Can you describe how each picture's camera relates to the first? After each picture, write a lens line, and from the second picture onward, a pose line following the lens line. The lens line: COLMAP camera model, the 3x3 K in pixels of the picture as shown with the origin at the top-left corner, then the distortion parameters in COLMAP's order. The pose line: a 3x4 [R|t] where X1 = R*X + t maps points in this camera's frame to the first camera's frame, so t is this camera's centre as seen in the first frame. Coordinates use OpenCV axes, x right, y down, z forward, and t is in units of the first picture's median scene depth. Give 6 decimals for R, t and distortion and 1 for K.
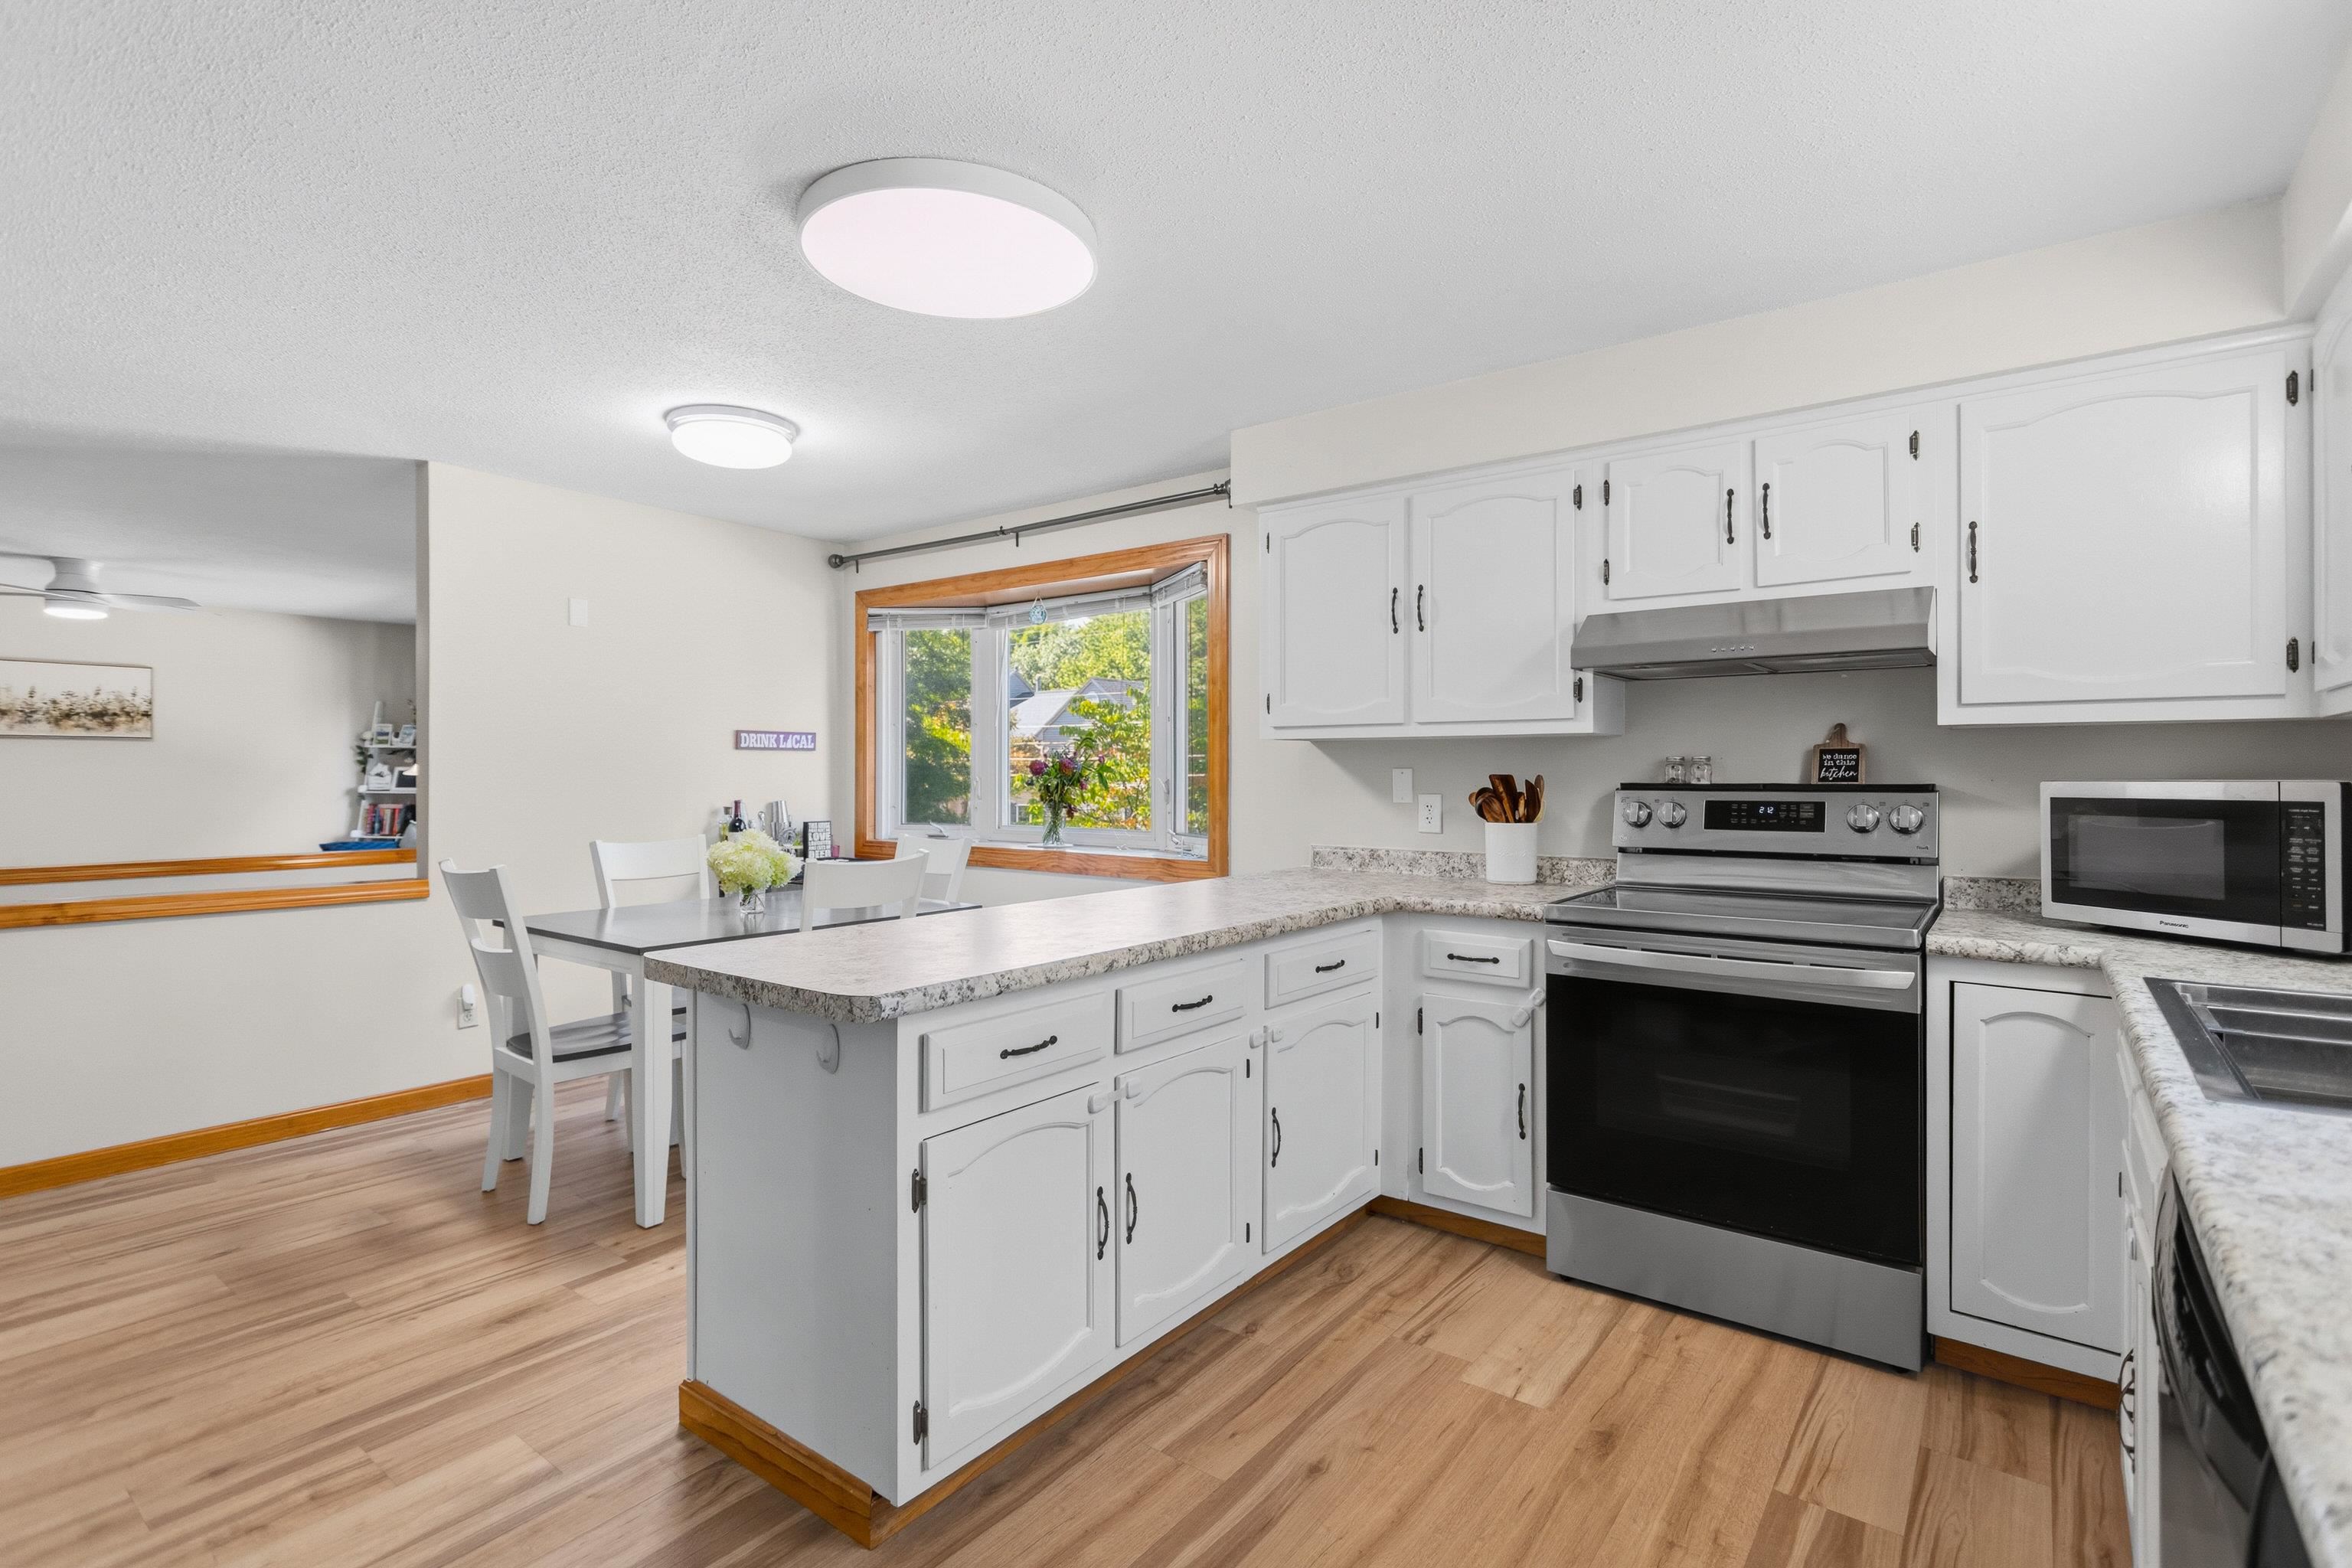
lens RADIAL K [[1115.9, 0, 1182.0], [0, 1115.9, 770.5], [0, 0, 1]] dist [0.000353, 0.001649]
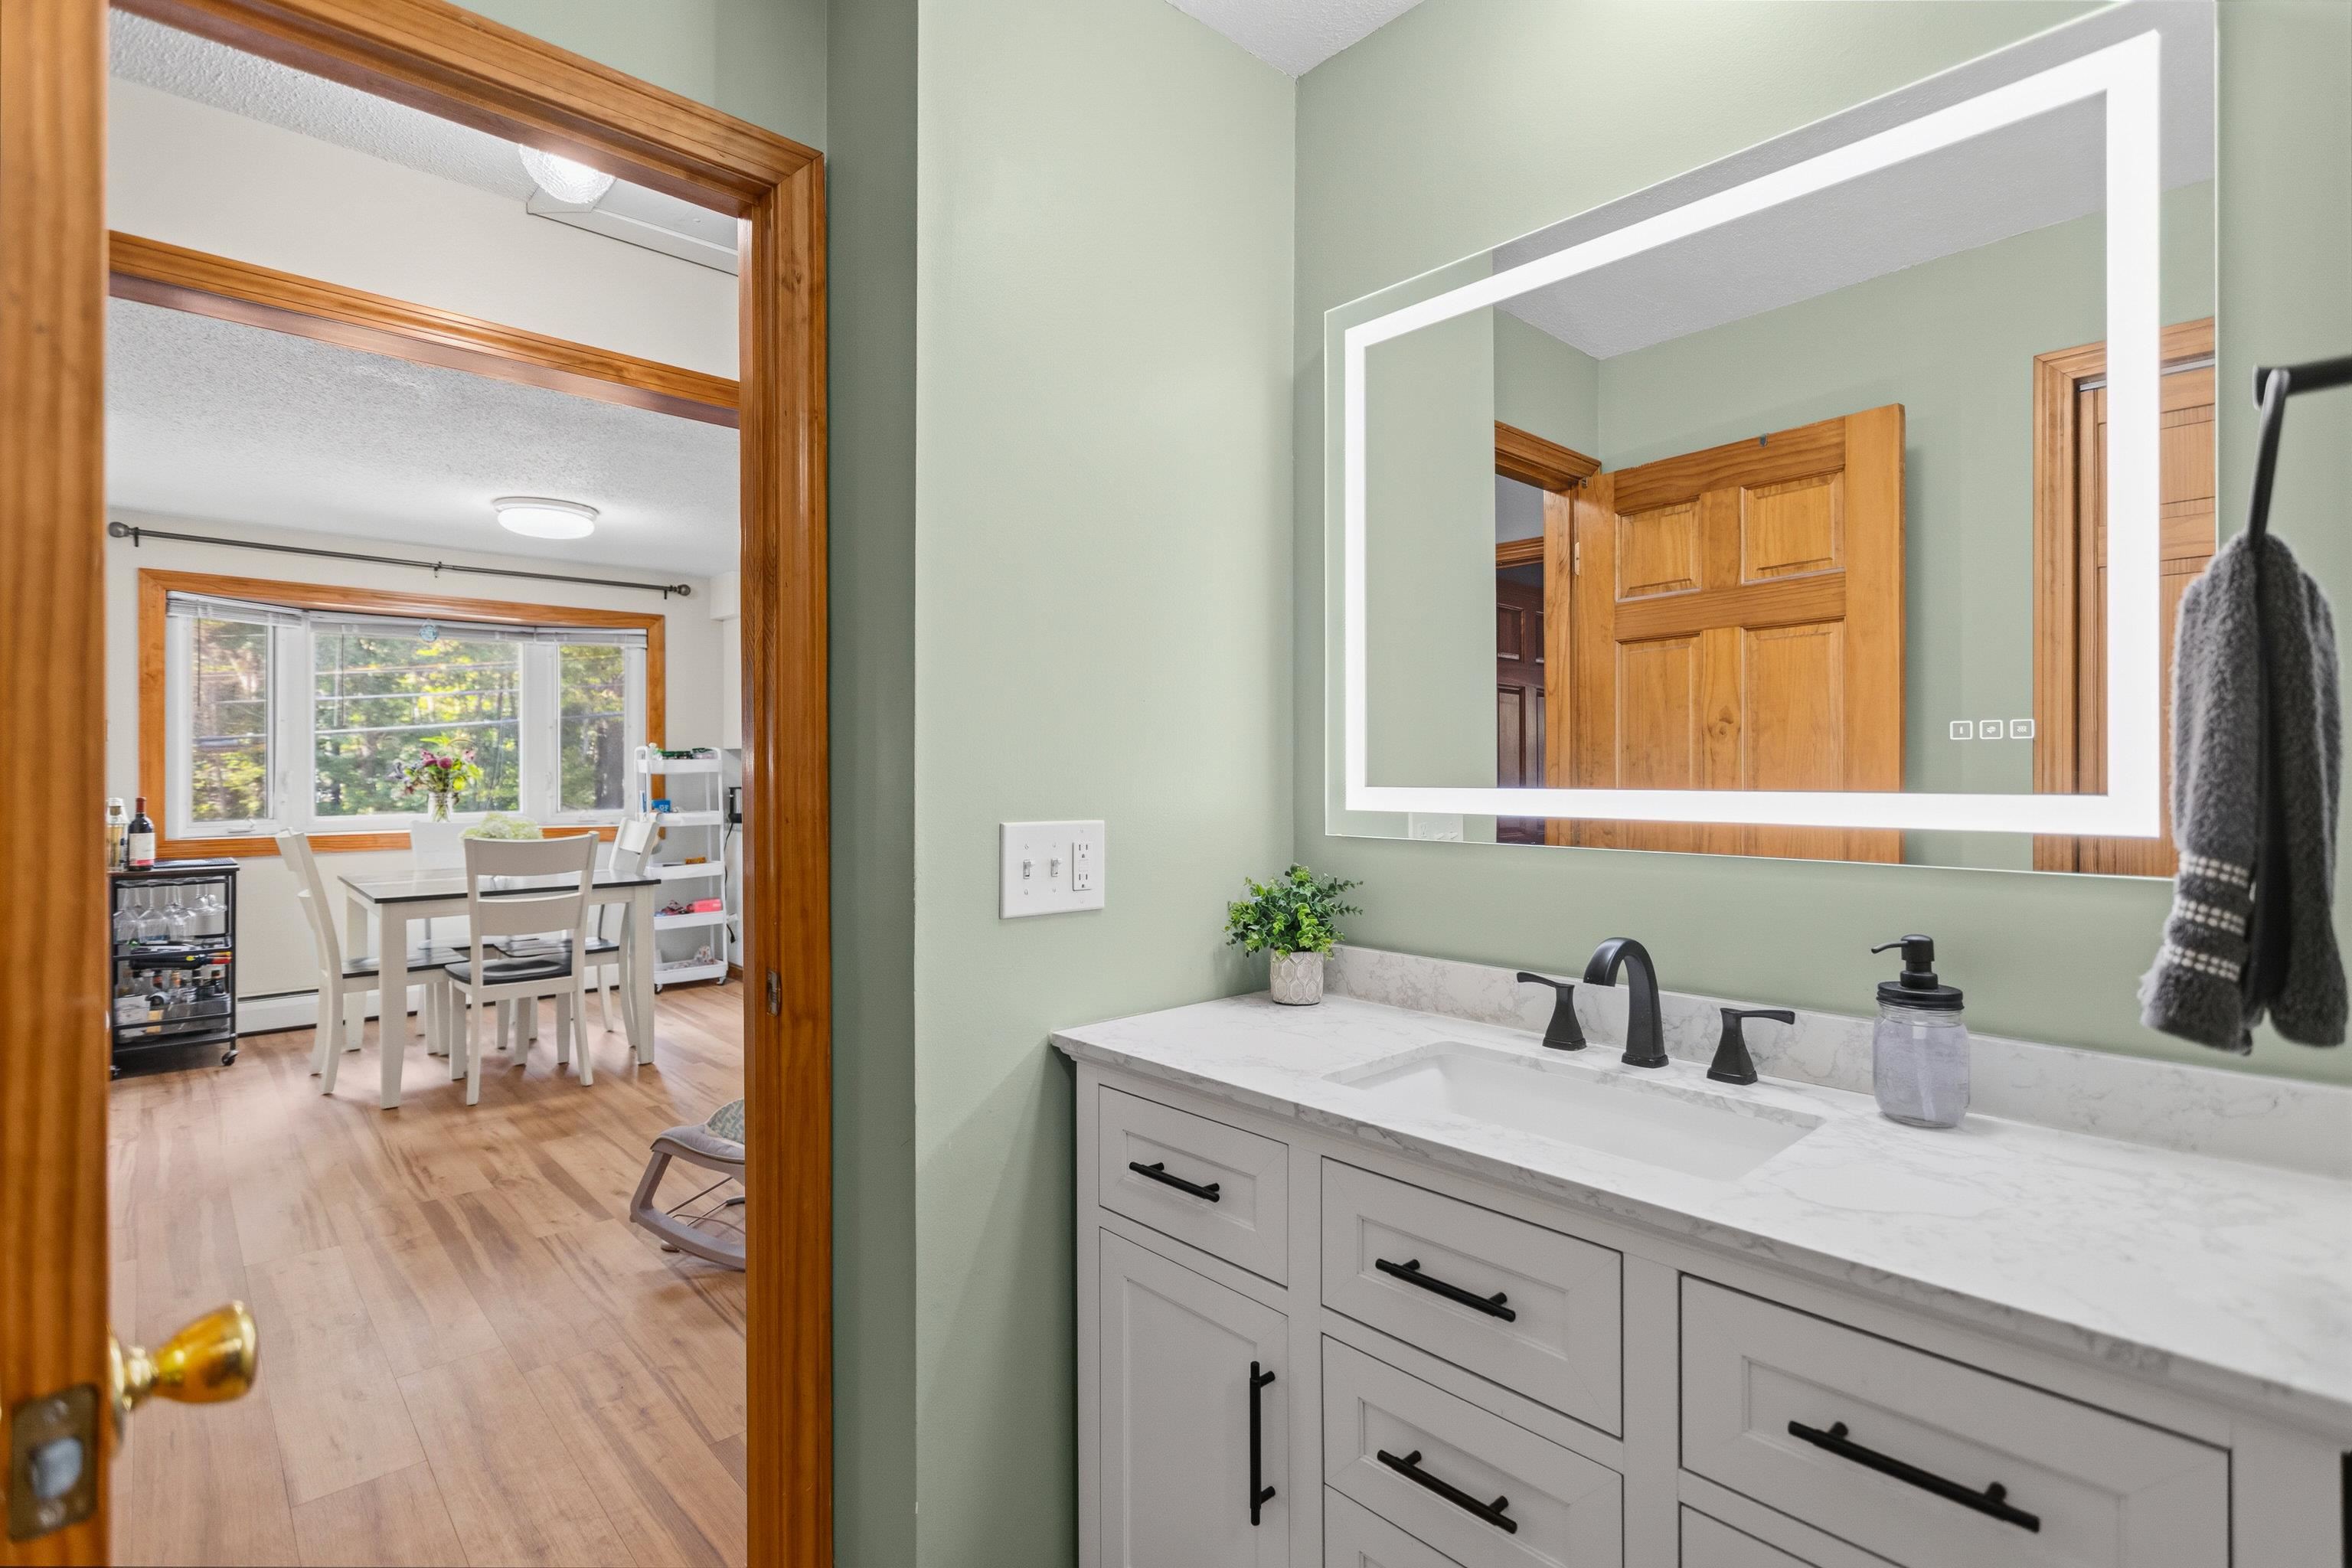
lens RADIAL K [[1115.9, 0, 1191.5], [0, 1115.9, 767.9], [0, 0, 1]] dist [0.000353, 0.001649]
pose [[0.160830, -0.000431, 0.986982, -1.737050], [0.000311, 1.000000, 0.000386, 0.003376], [-0.986982, 0.000245, 0.160830, 0.016303]]
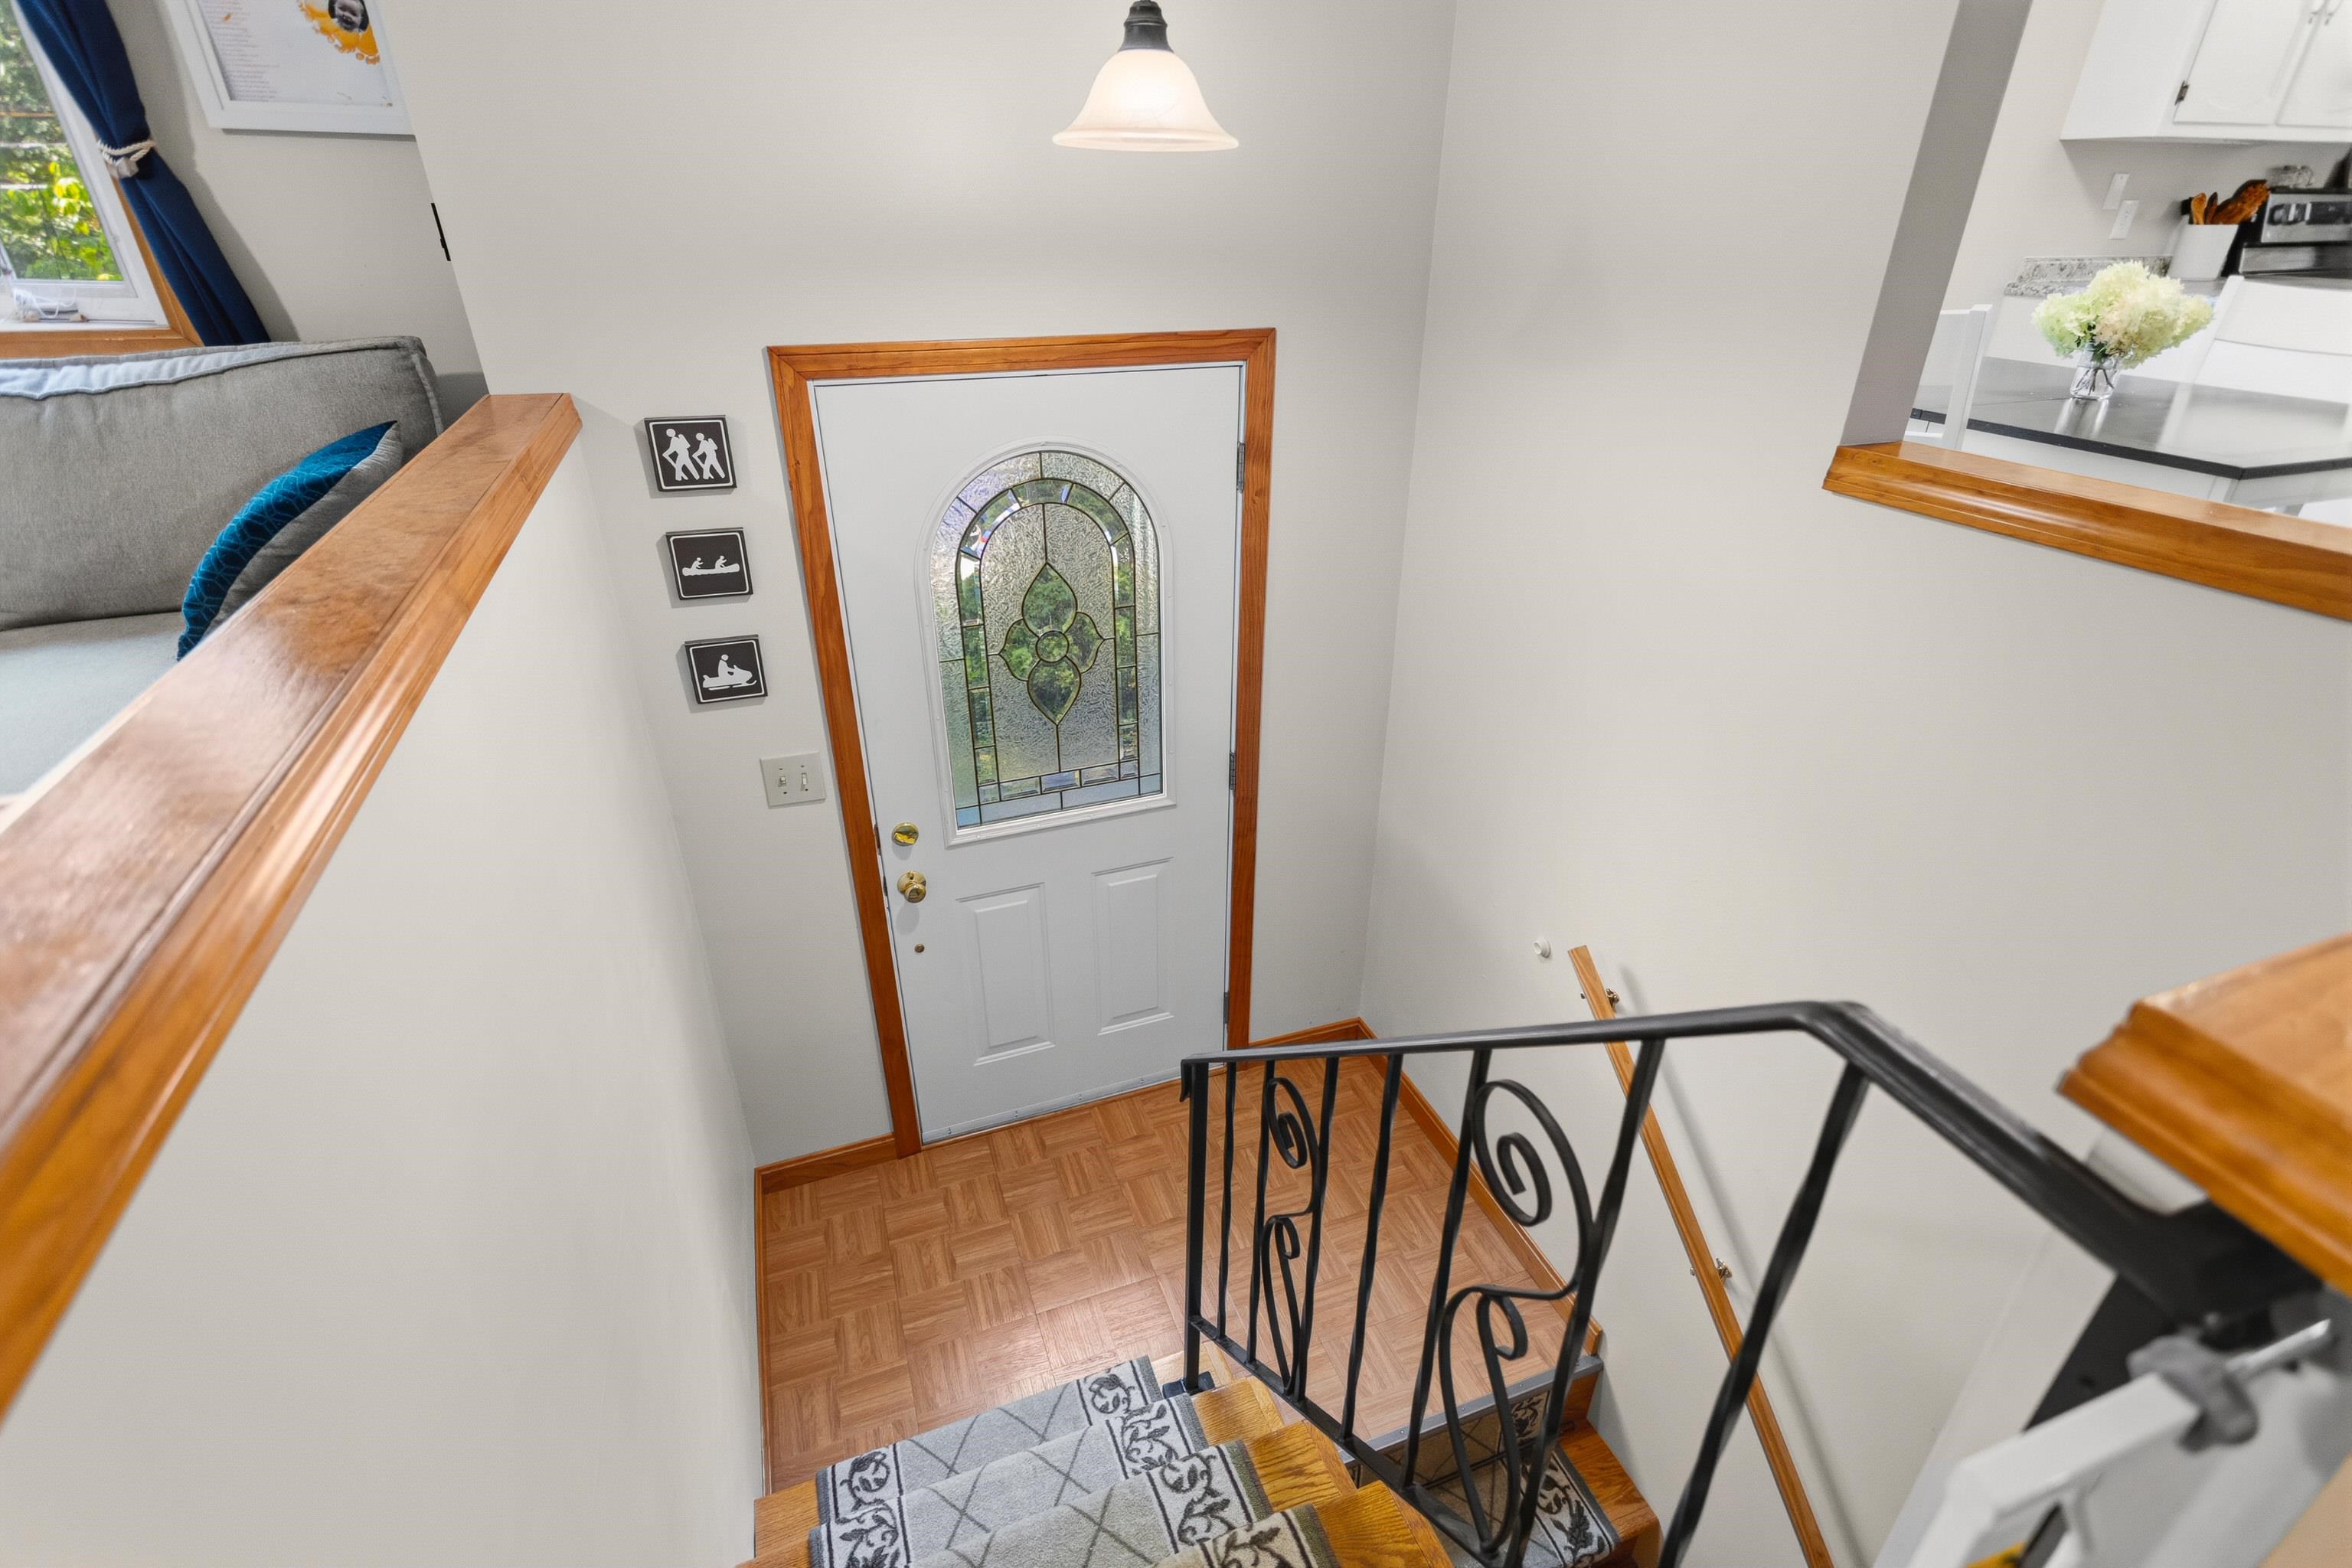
lens RADIAL K [[1115.9, 0, 1193.9], [0, 1115.9, 773.8], [0, 0, 1]] dist [0.000353, 0.001649]
pose [[0.533816, -0.387323, 0.751679, -1.439493], [-0.006302, 0.887082, 0.461569, 0.022383], [-0.845577, -0.251130, 0.471098, 1.230884]]
